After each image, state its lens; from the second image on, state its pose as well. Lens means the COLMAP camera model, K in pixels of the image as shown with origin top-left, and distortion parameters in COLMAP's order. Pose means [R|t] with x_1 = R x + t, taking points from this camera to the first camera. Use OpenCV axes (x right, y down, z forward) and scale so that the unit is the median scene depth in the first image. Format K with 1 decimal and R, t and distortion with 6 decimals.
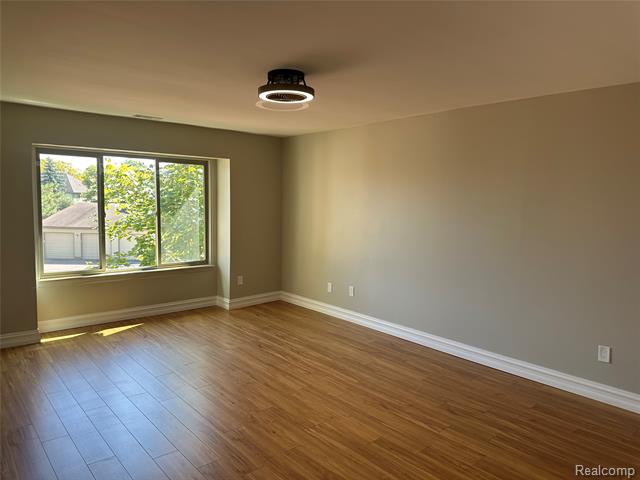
lens RADIAL K [[449.3, 0, 320.7], [0, 449.3, 239.8], [0, 0, 1]] dist [0.022452, -0.024146]
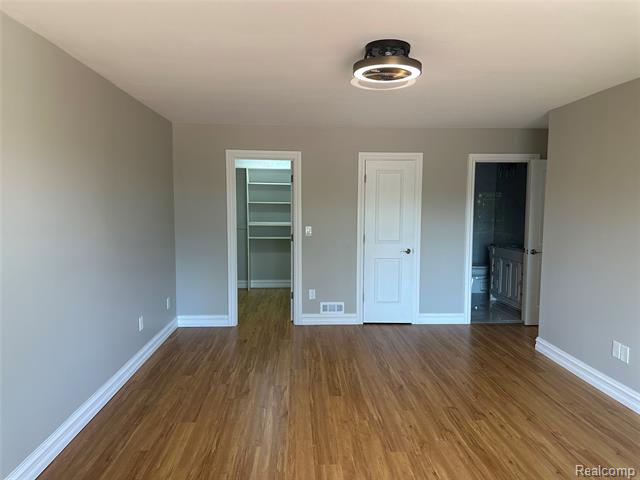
lens RADIAL K [[449.3, 0, 320.4], [0, 449.3, 240.0], [0, 0, 1]] dist [0.022452, -0.024146]
pose [[-0.791947, -0.073854, 0.606107, -0.493814], [0.039846, 0.984291, 0.171999, -0.162777], [-0.609289, 0.160365, -0.776563, 1.721369]]
